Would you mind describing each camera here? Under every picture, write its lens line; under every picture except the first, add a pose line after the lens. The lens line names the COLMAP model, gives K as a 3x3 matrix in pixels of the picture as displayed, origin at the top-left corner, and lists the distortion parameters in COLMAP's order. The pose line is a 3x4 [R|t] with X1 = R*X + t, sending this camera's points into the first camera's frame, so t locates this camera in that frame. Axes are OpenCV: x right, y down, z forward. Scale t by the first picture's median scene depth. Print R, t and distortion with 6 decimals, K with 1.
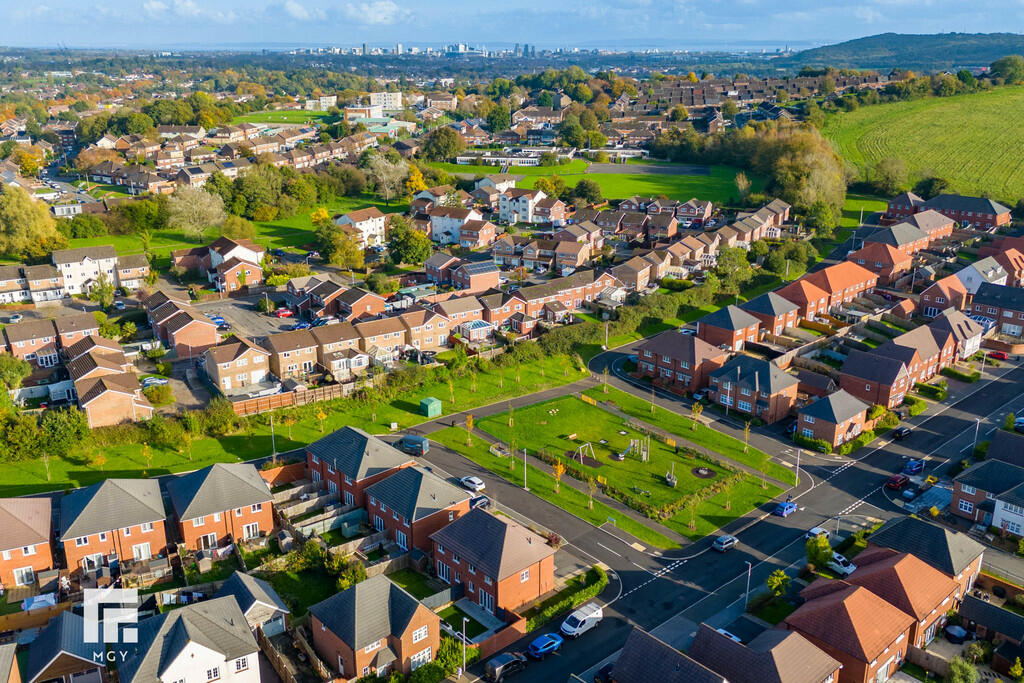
lens RADIAL K [[918.5, 0, 485.1], [0, 918.5, 342.2], [0, 0, 1]] dist [0.088371, -0.129636]
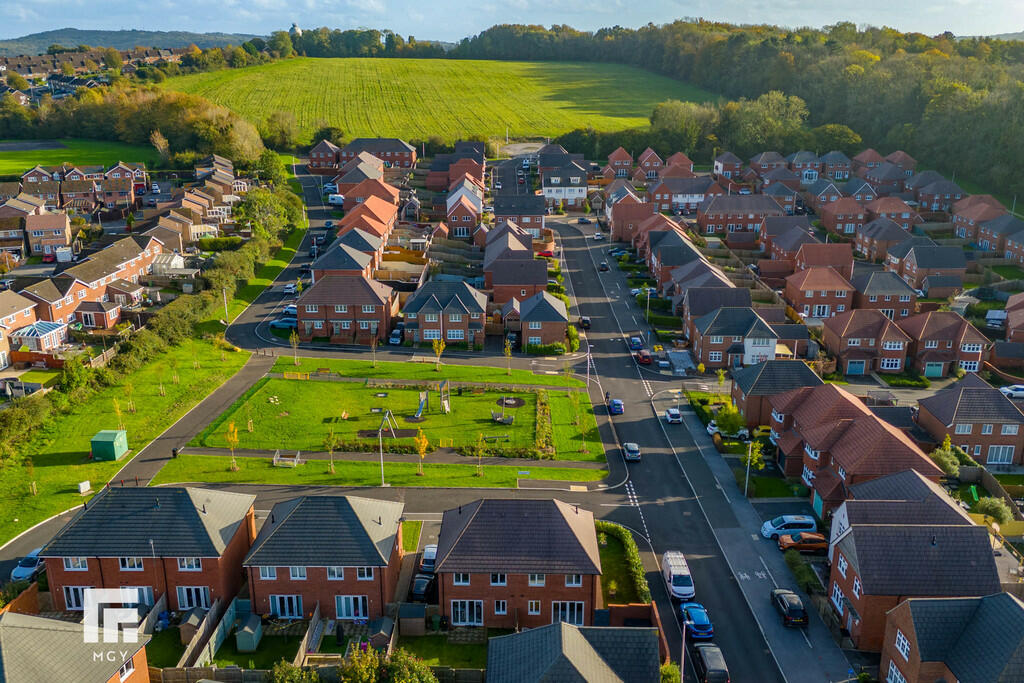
lens RADIAL K [[918.5, 0, 485.1], [0, 918.5, 342.2], [0, 0, 1]] dist [0.088371, -0.129636]
pose [[0.647318, -0.217252, 0.730603, -0.284732], [0.231559, 0.969269, 0.083059, 0.008429], [-0.726195, 0.115413, 0.677732, 0.323425]]
